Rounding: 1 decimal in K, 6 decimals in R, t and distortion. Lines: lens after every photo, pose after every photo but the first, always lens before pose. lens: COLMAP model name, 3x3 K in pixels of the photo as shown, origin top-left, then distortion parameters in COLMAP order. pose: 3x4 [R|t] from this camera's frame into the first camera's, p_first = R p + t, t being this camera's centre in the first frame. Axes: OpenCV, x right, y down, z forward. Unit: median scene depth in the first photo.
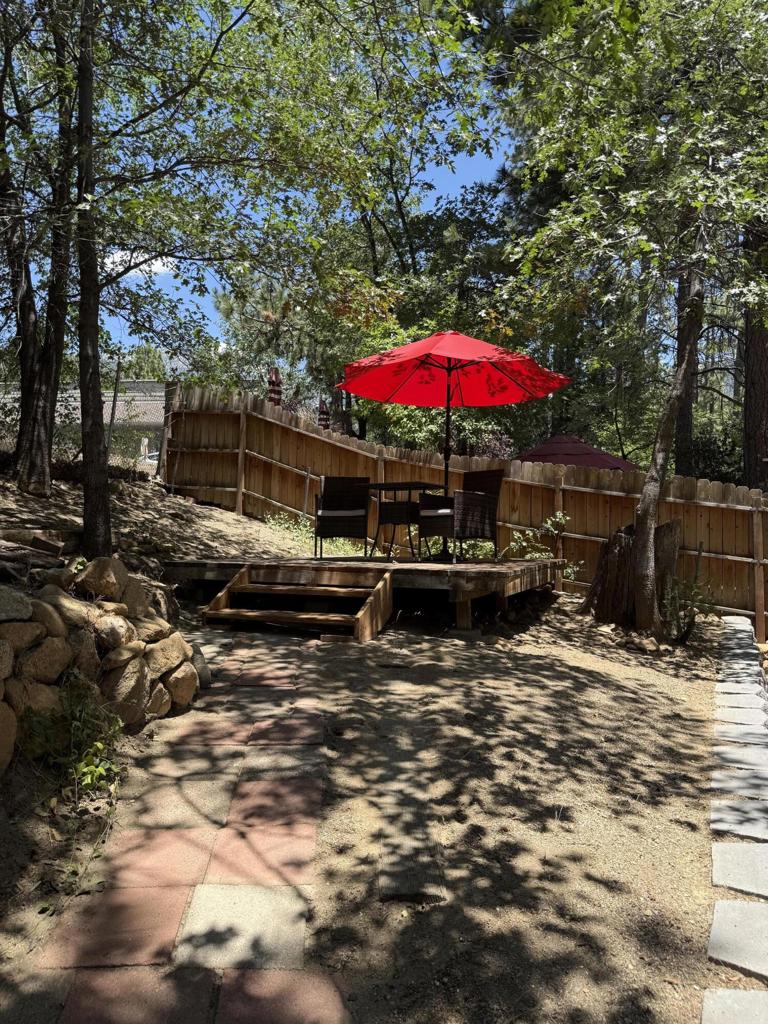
lens RADIAL K [[709.7, 0, 384.0], [0, 709.7, 512.0], [0, 0, 1]] dist [0.137831, -0.261446]
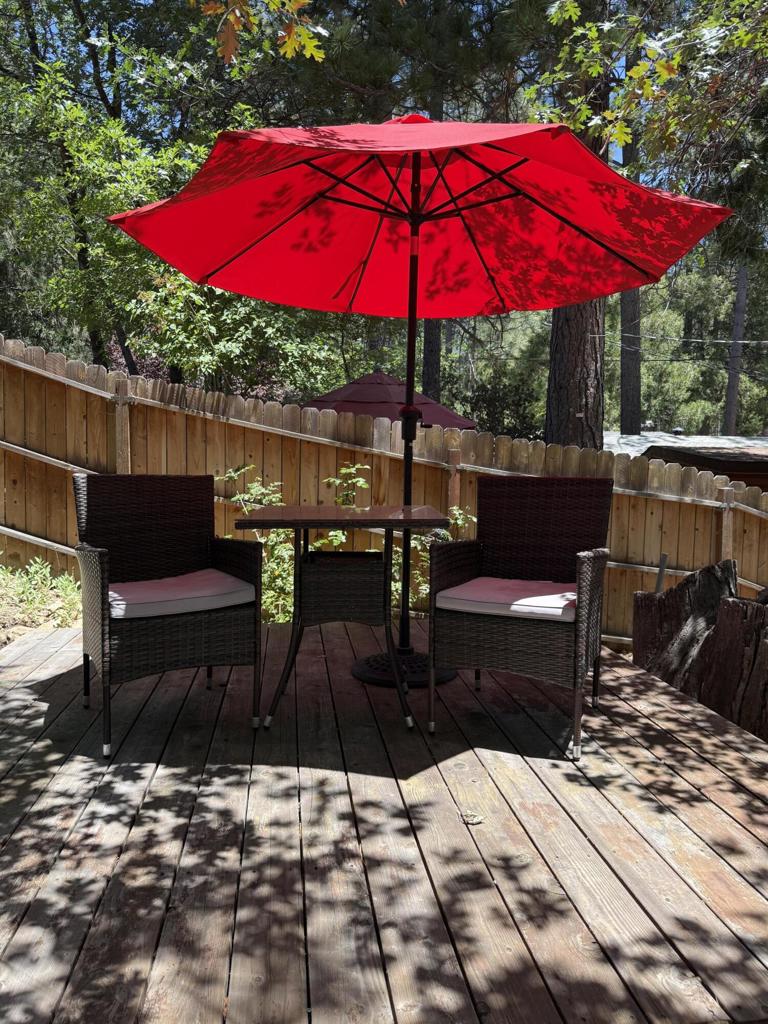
lens RADIAL K [[709.7, 0, 384.0], [0, 709.7, 512.0], [0, 0, 1]] dist [0.137831, -0.261446]
pose [[0.868227, -0.036019, 0.494858, -0.110137], [-0.017881, 0.994442, 0.103753, -0.057949], [-0.495845, -0.098929, 0.862758, 0.503050]]
